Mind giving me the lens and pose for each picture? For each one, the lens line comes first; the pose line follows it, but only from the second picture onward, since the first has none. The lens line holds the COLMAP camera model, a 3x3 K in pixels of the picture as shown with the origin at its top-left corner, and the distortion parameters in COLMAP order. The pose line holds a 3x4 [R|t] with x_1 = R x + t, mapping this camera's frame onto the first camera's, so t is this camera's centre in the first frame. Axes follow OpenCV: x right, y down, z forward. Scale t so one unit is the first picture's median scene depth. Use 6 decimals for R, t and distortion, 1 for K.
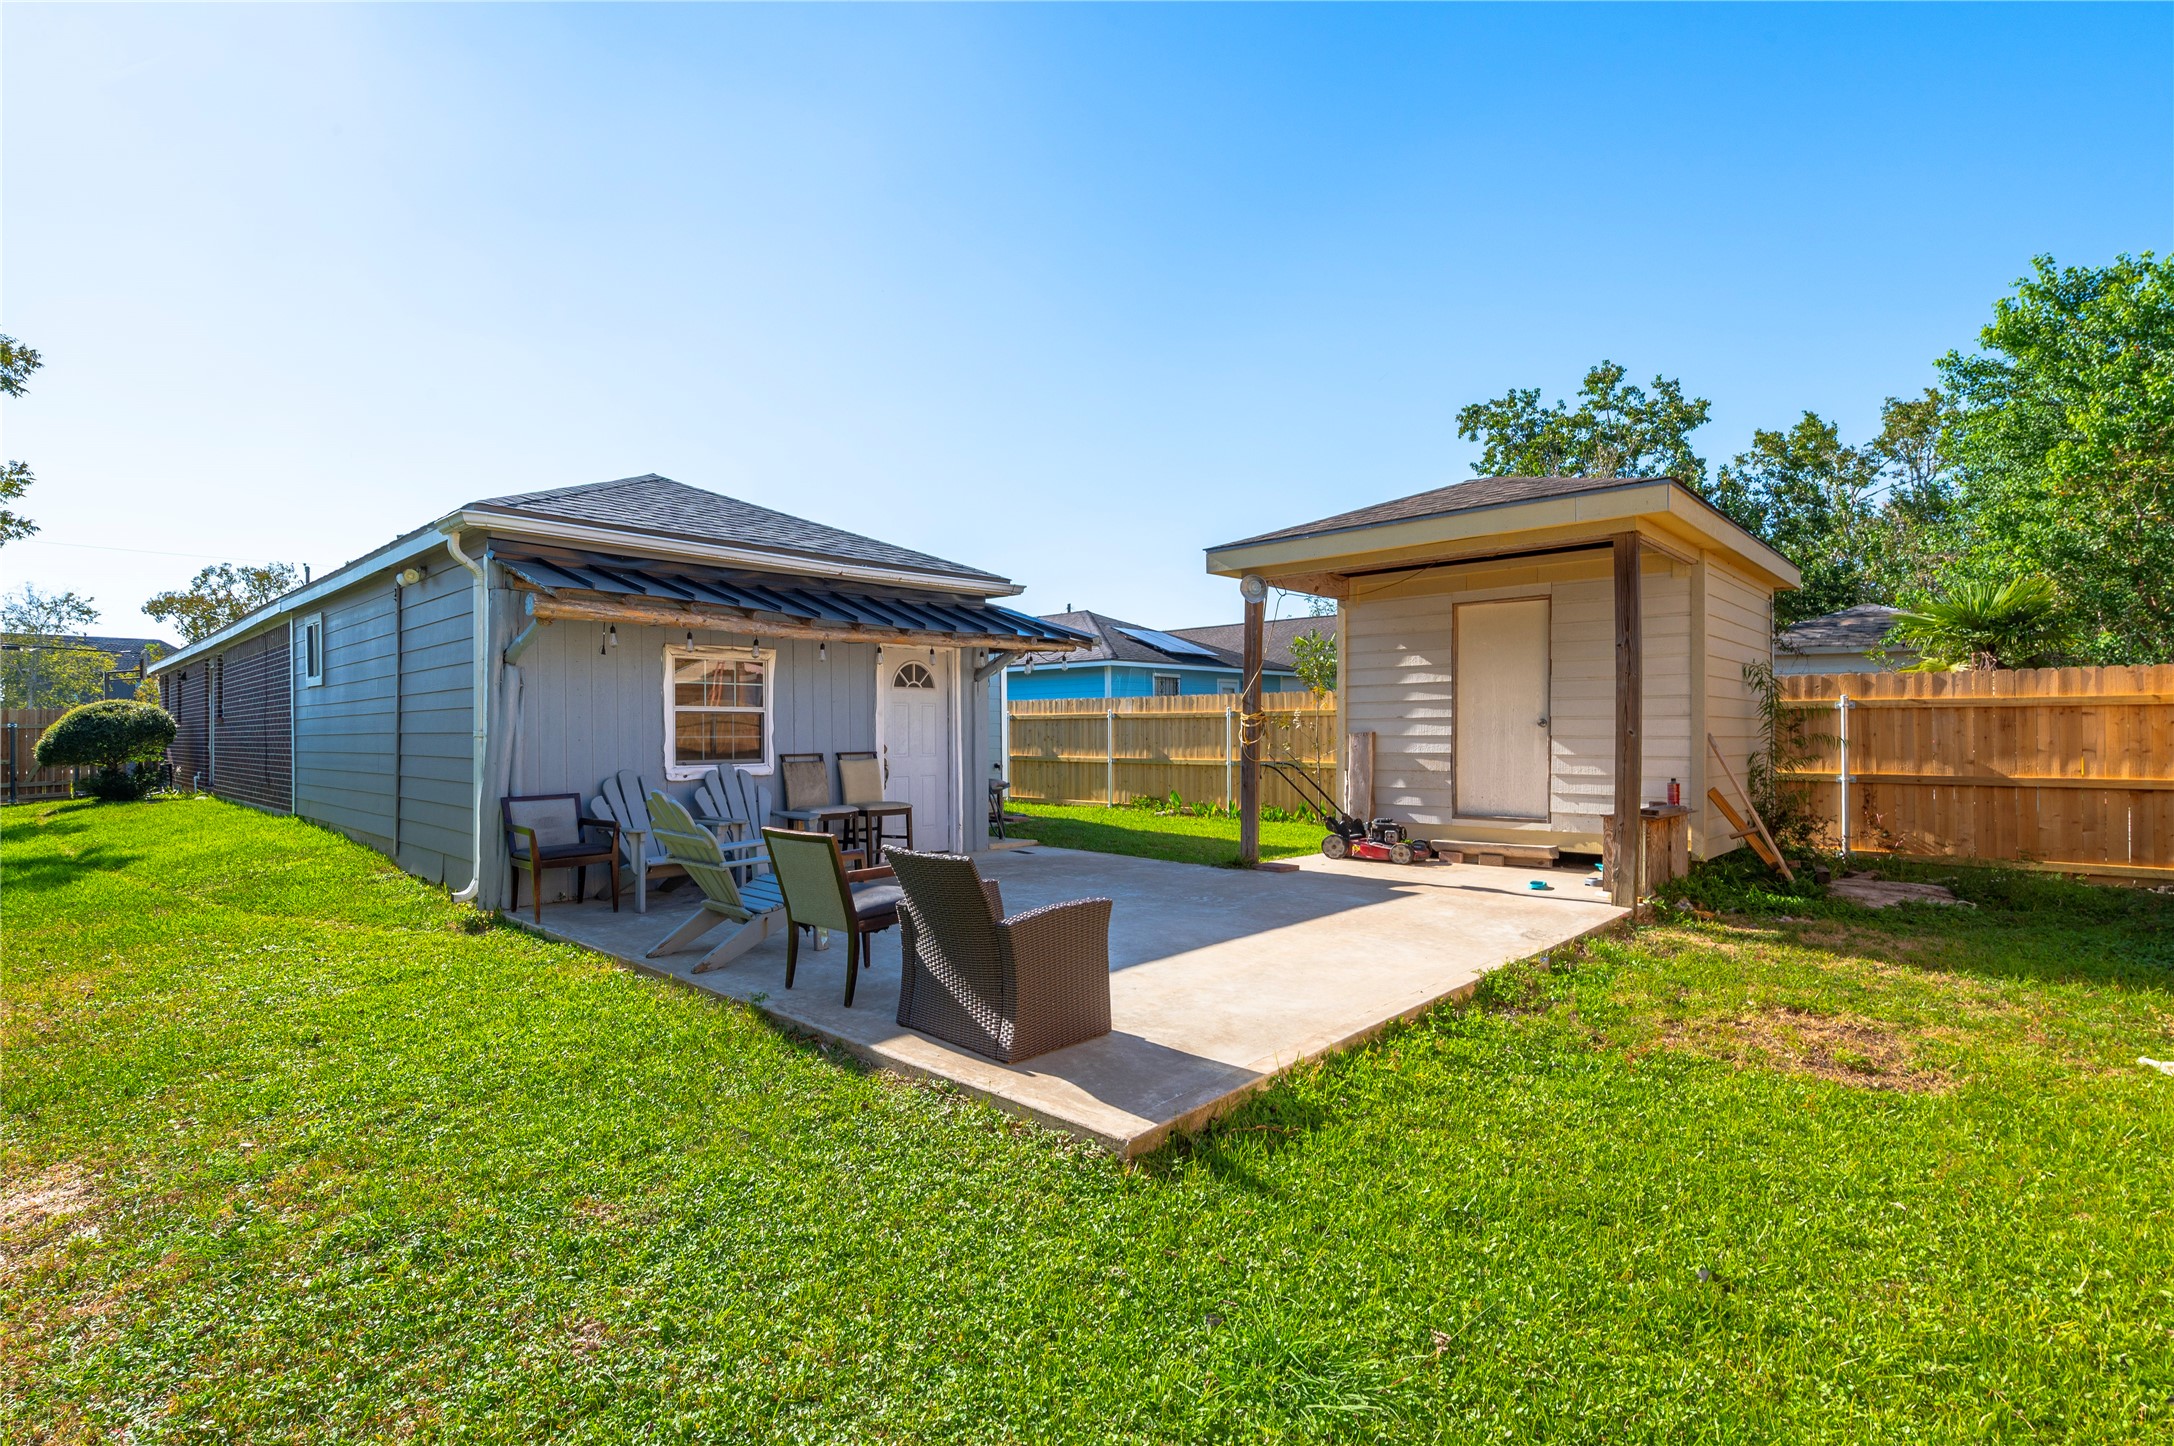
lens RADIAL K [[972.0, 0, 1035.9], [0, 972.0, 719.1], [0, 0, 1]] dist [-0.001818, -0.000145]
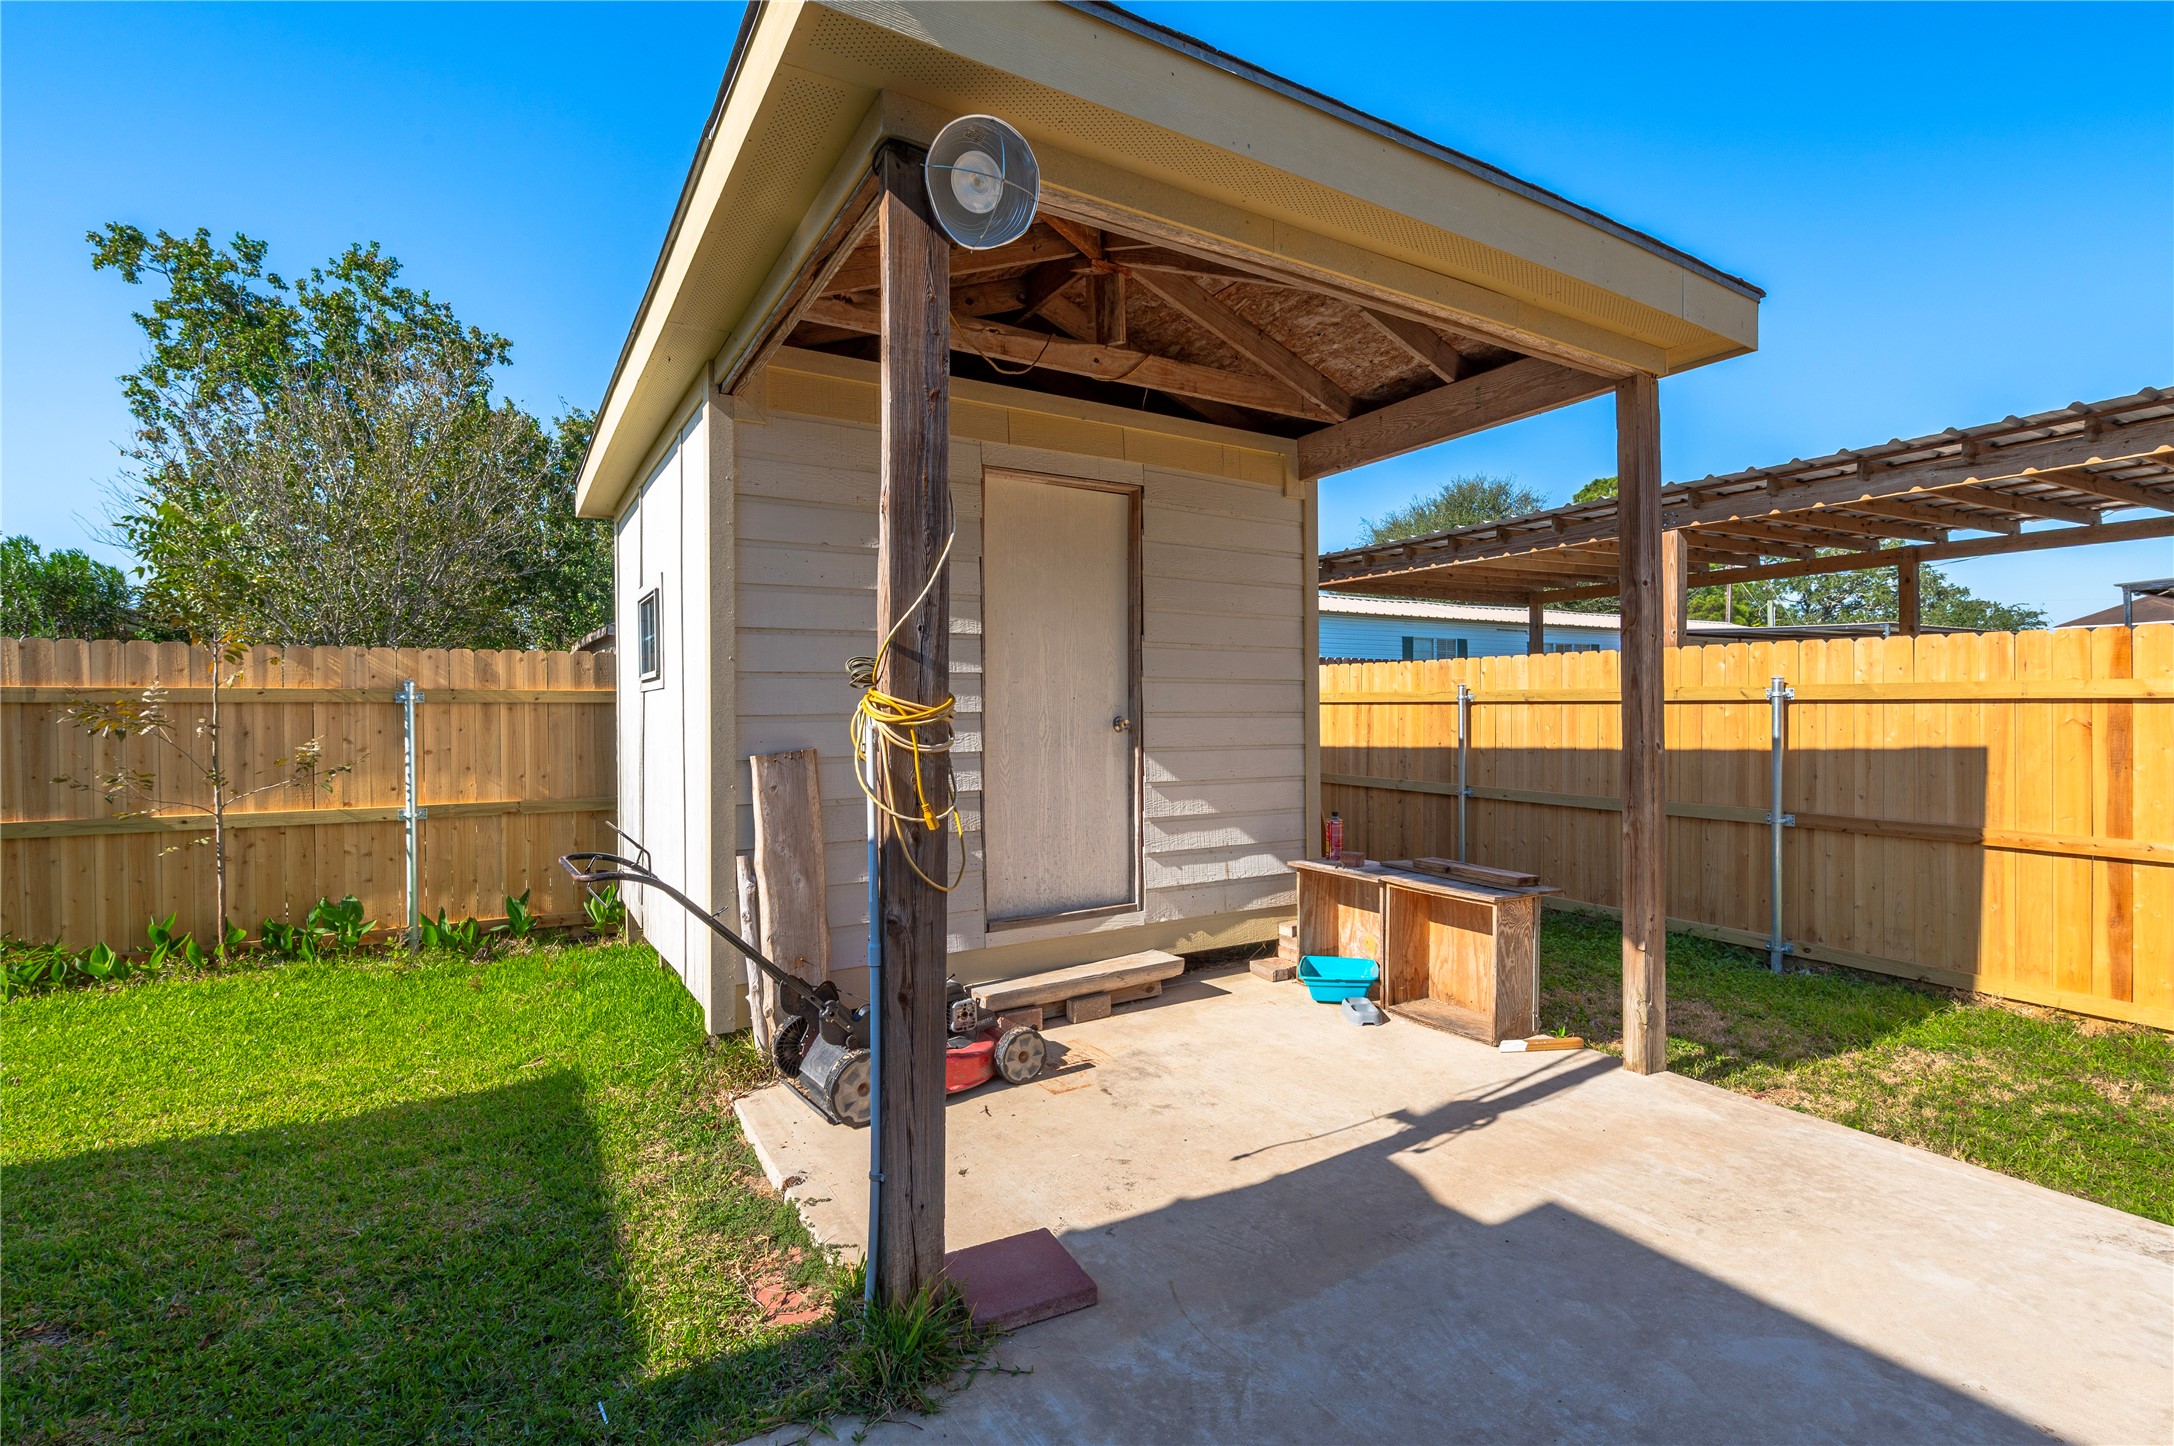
lens RADIAL K [[972.0, 0, 1035.9], [0, 972.0, 719.1], [0, 0, 1]] dist [-0.001818, -0.000145]
pose [[0.291415, -0.005446, 0.956581, -0.001950], [-0.008077, 0.999934, 0.008154, -0.001933], [-0.956563, -0.010103, 0.291352, 0.641989]]
